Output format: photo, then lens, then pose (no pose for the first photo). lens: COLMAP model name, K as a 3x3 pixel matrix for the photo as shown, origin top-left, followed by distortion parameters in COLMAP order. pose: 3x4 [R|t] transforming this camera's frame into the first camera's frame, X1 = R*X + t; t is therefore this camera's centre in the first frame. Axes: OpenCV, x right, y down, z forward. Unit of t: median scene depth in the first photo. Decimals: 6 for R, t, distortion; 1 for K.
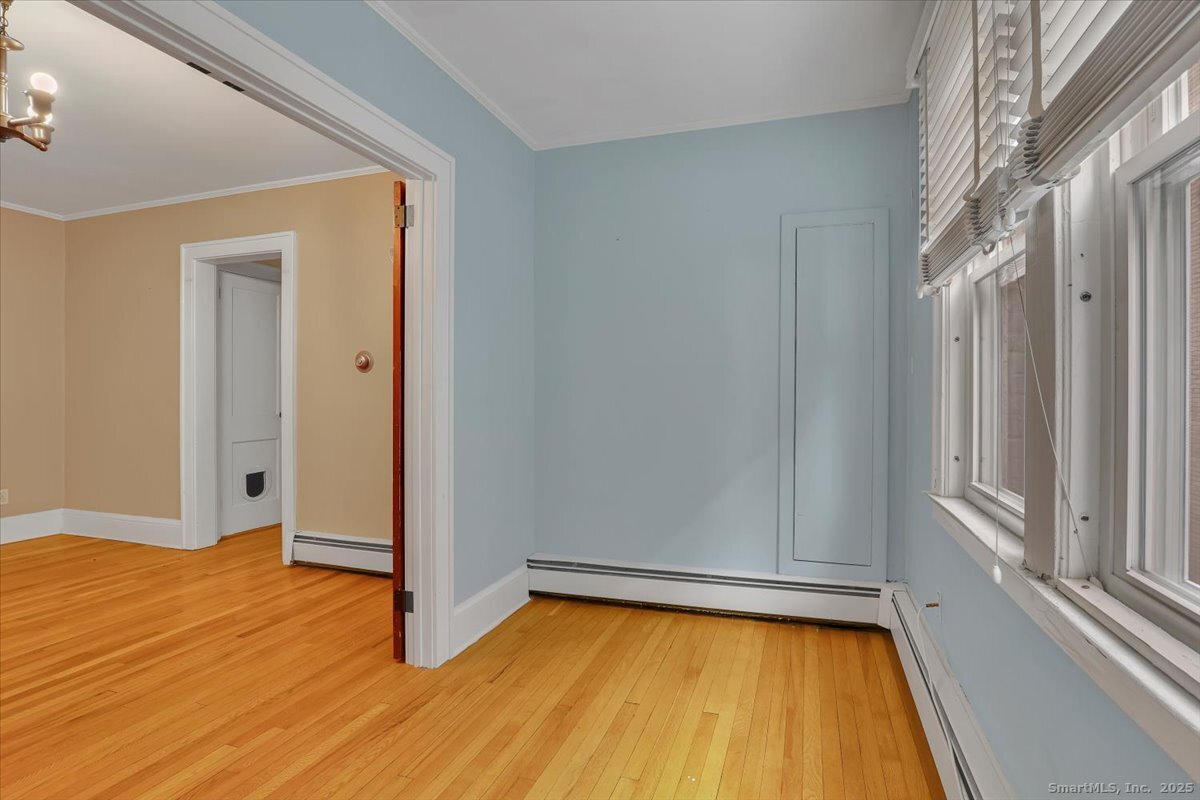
lens RADIAL K [[592.2, 0, 619.2], [0, 592.2, 398.1], [0, 0, 1]] dist [-0.000122, -0.000202]
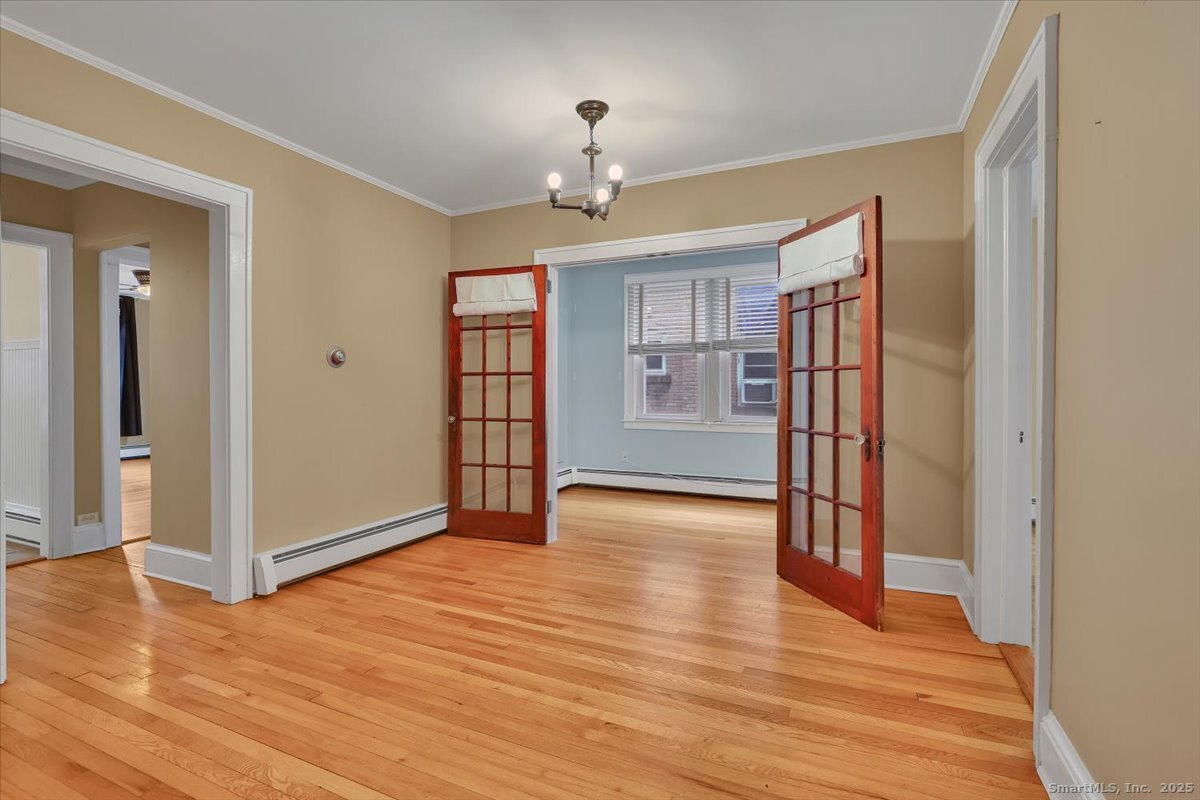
lens RADIAL K [[592.2, 0, 619.2], [0, 592.2, 398.1], [0, 0, 1]] dist [-0.000122, -0.000202]
pose [[0.047419, -0.011733, 0.998806, -1.715069], [0.005651, 0.999918, 0.011478, -0.001401], [-0.998859, 0.005100, 0.047481, 0.579507]]
